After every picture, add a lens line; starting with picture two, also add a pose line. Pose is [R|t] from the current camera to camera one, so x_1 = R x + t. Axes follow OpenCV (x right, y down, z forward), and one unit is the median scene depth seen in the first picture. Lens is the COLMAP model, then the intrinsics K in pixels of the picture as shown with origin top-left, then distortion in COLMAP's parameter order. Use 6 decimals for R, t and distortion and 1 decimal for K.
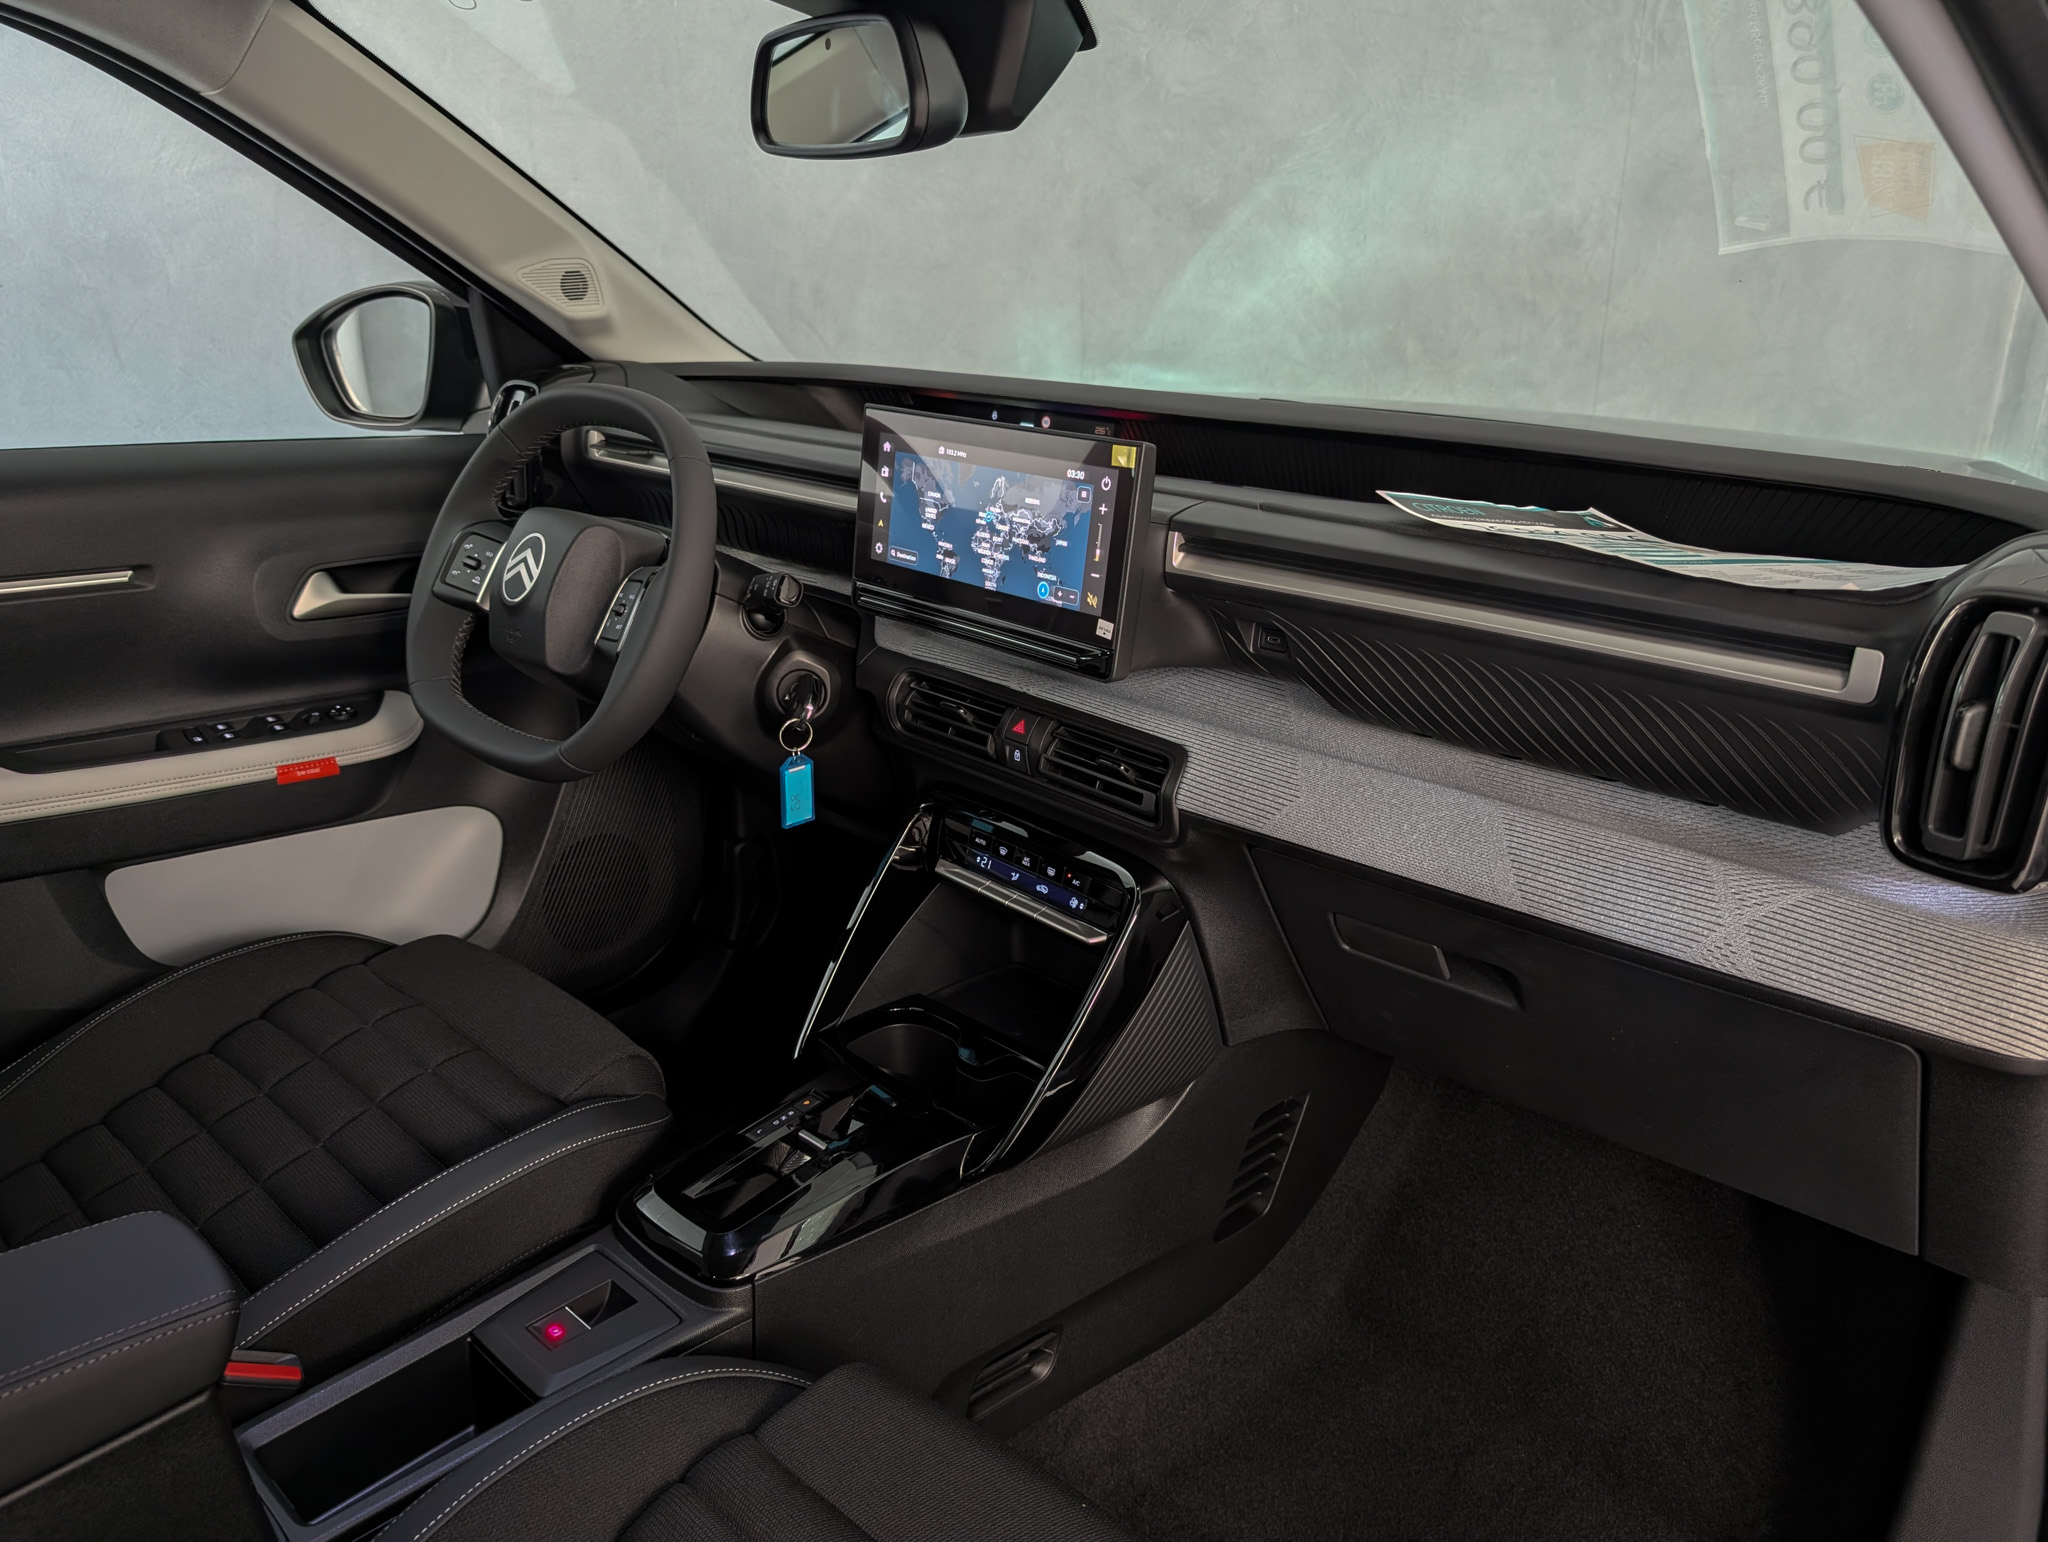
lens RADIAL K [[1477.7, 0, 1043.3], [0, 1477.7, 791.2], [0, 0, 1]] dist [0.010800, 0.001912]
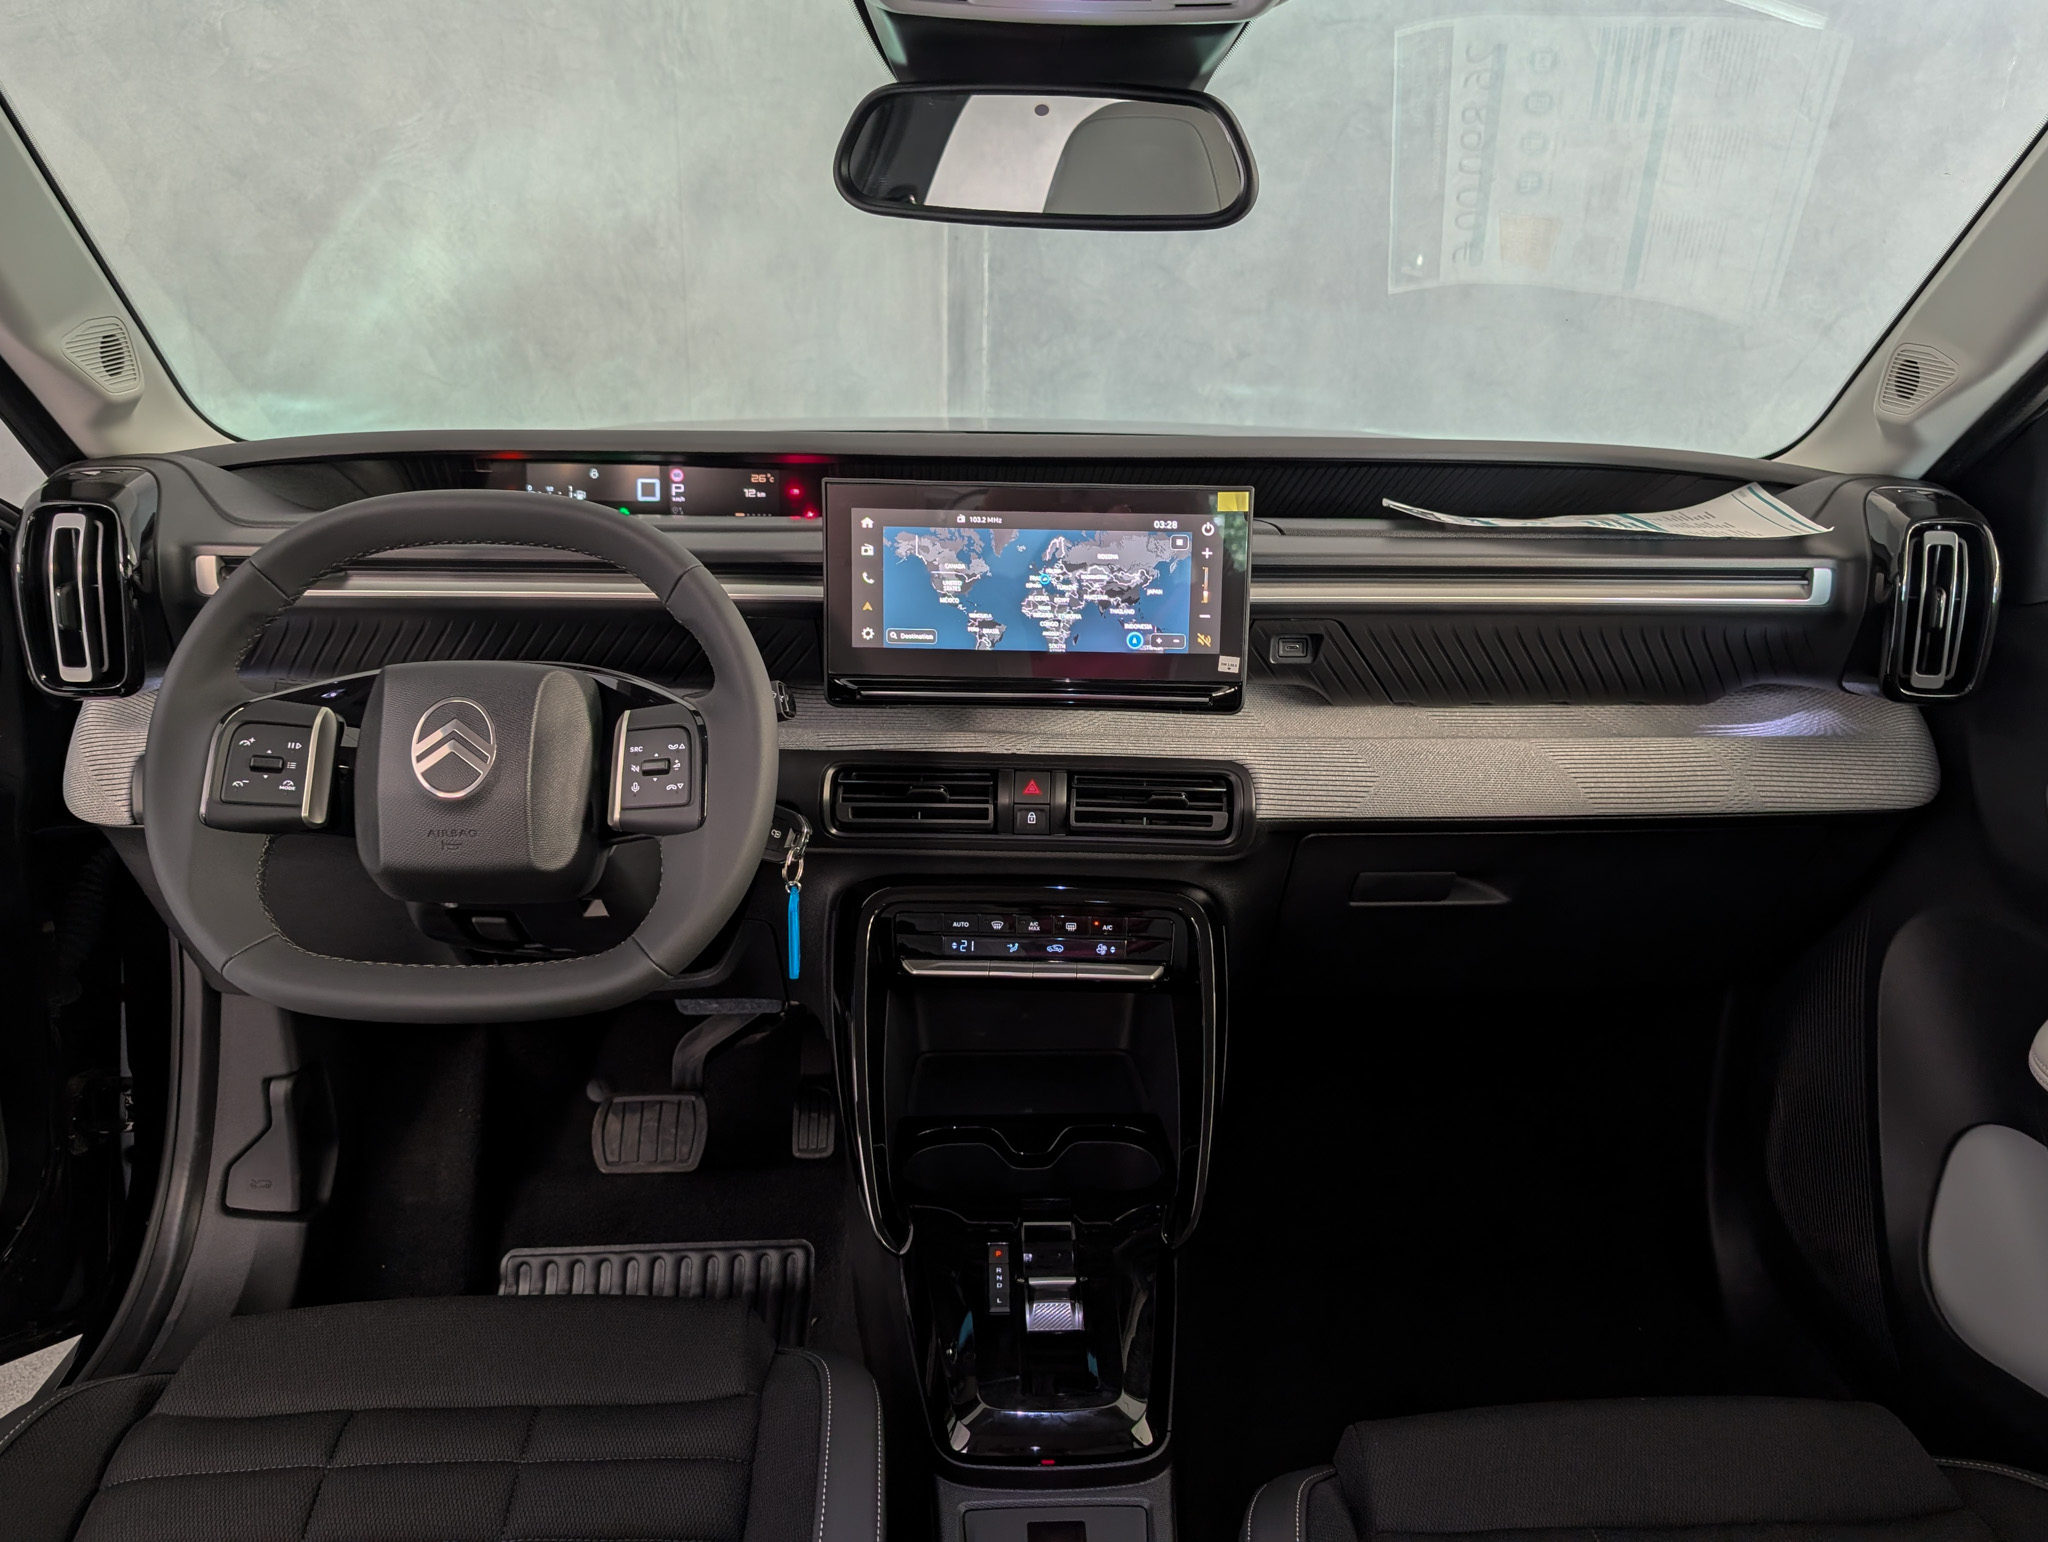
lens RADIAL K [[1613.3, 0, 1055.7], [0, 1613.3, 699.2], [0, 0, 1]] dist [0.071533, -0.134109]
pose [[0.695476, -0.199423, 0.690321, -0.775949], [0.242270, 0.969540, 0.036005, -0.144380], [-0.676474, 0.142203, 0.722607, 0.236240]]
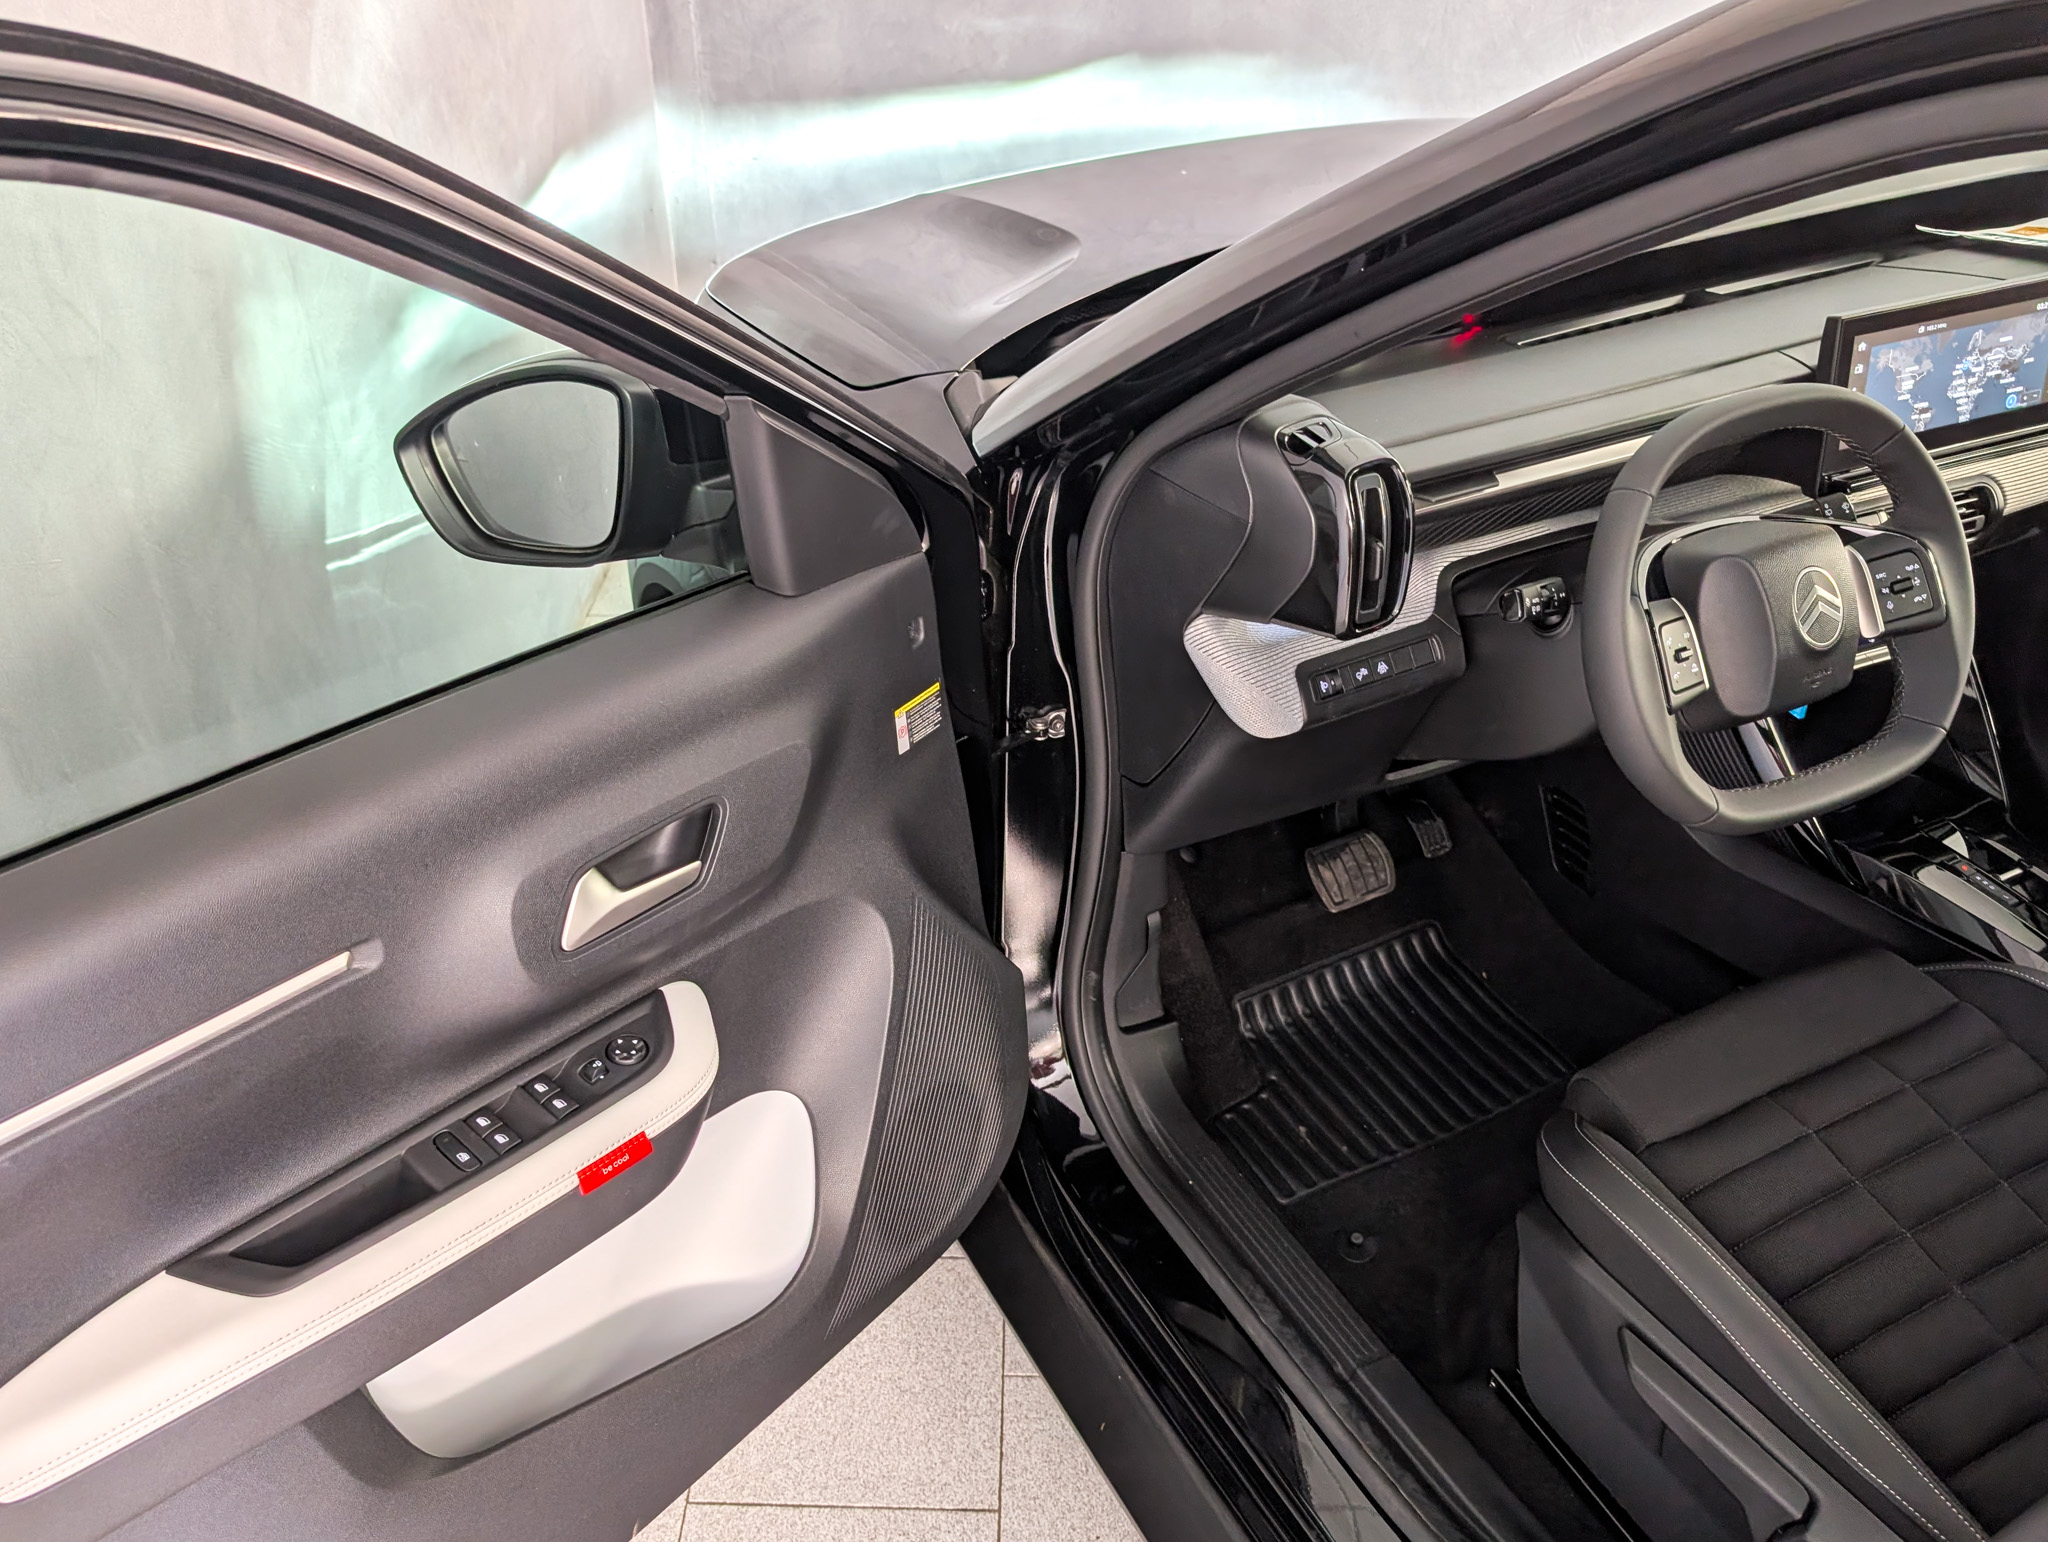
lens RADIAL K [[1671.7, 0, 950.9], [0, 1671.7, 782.7], [0, 0, 1]] dist [0.008649, 0.001363]
pose [[0.358657, -0.528978, 0.769121, -1.572107], [0.366938, 0.837504, 0.404899, -0.759617], [-0.858325, 0.137001, 0.494479, 1.072577]]
